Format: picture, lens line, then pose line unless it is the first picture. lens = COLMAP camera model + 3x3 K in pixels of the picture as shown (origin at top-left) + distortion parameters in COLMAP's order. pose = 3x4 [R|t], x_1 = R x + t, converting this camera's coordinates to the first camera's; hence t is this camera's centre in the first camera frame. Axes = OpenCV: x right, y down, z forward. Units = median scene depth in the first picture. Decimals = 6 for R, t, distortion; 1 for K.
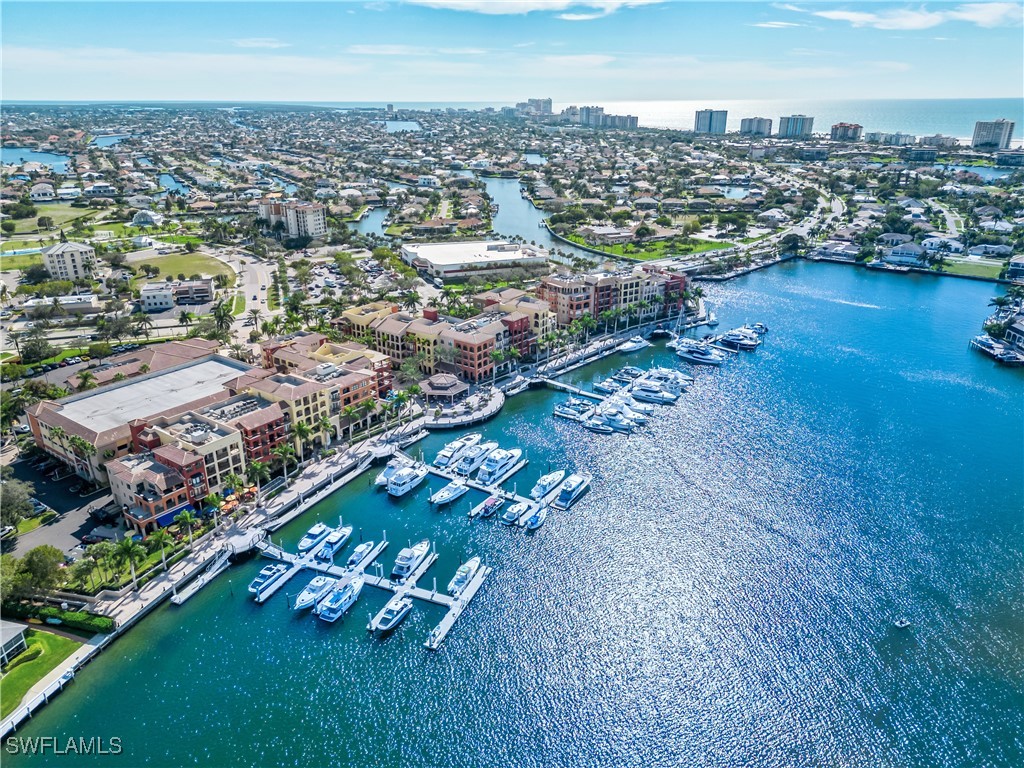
lens RADIAL K [[709.5, 0, 512.0], [0, 709.5, 384.0], [0, 0, 1]] dist [0.108605, -0.107502]
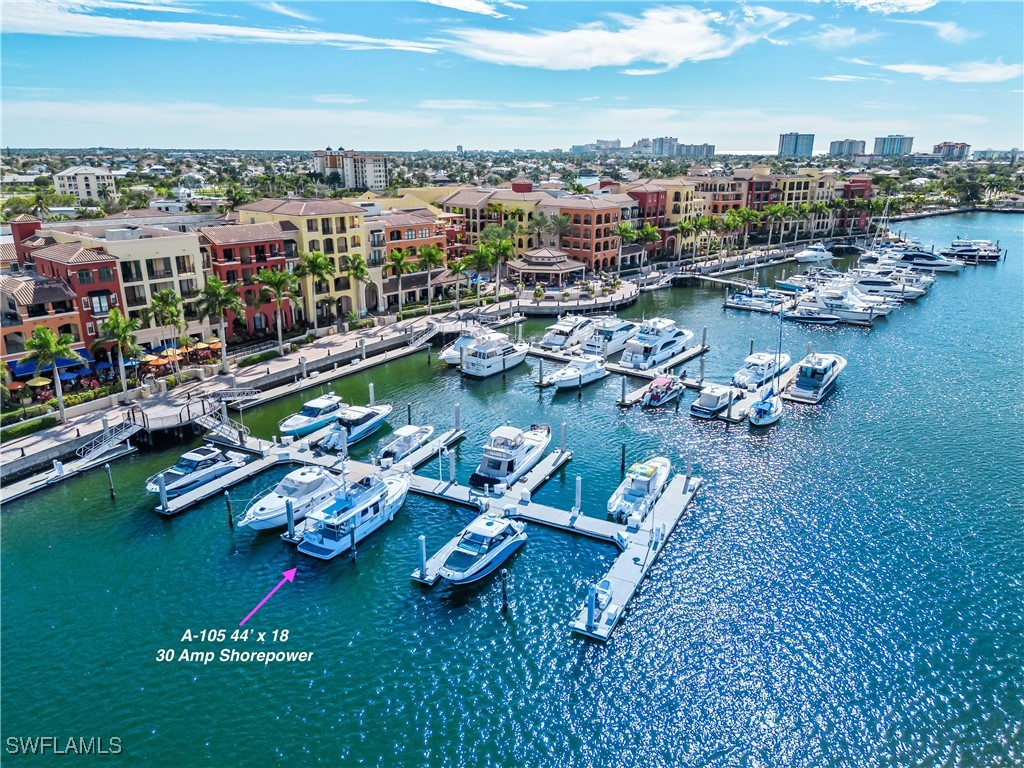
lens RADIAL K [[709.5, 0, 512.0], [0, 709.5, 384.0], [0, 0, 1]] dist [0.108605, -0.107502]
pose [[0.996285, 0.027786, -0.081513, -0.090281], [-0.032939, 0.997497, -0.062575, 0.192426], [0.079570, 0.065027, 0.994706, 0.461062]]
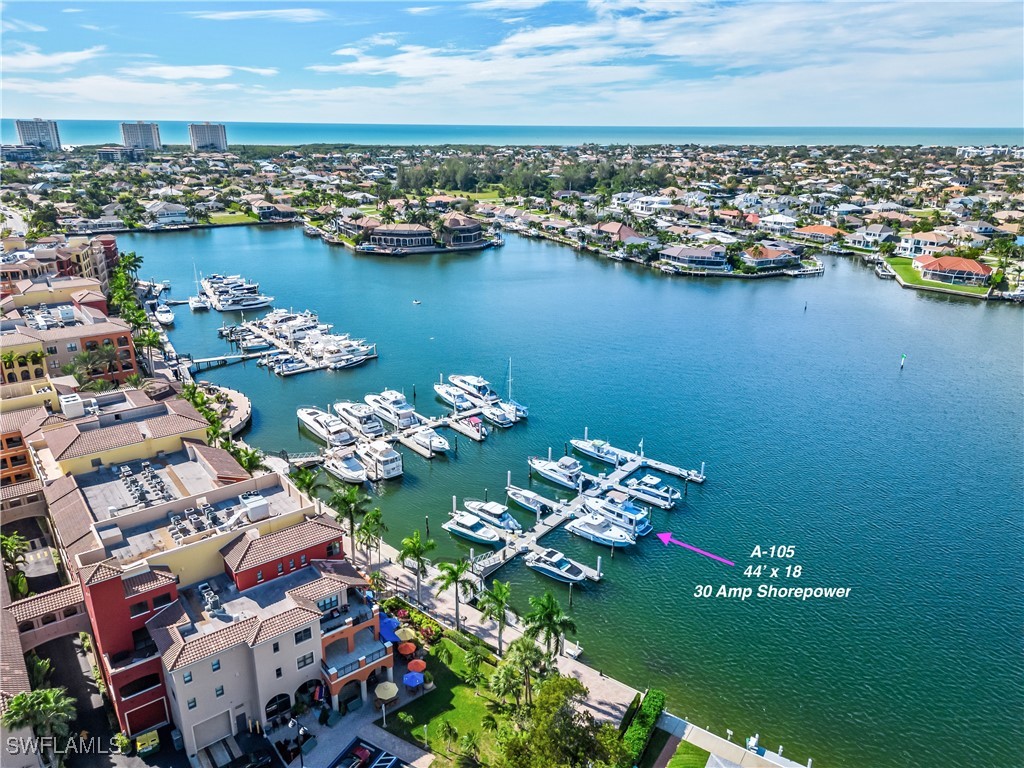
lens RADIAL K [[709.5, 0, 512.0], [0, 709.5, 384.0], [0, 0, 1]] dist [0.108605, -0.107502]
pose [[0.272385, -0.345482, 0.898025, -0.741421], [0.355648, 0.903369, 0.239664, -0.062412], [-0.894047, 0.254100, 0.368934, 0.597153]]
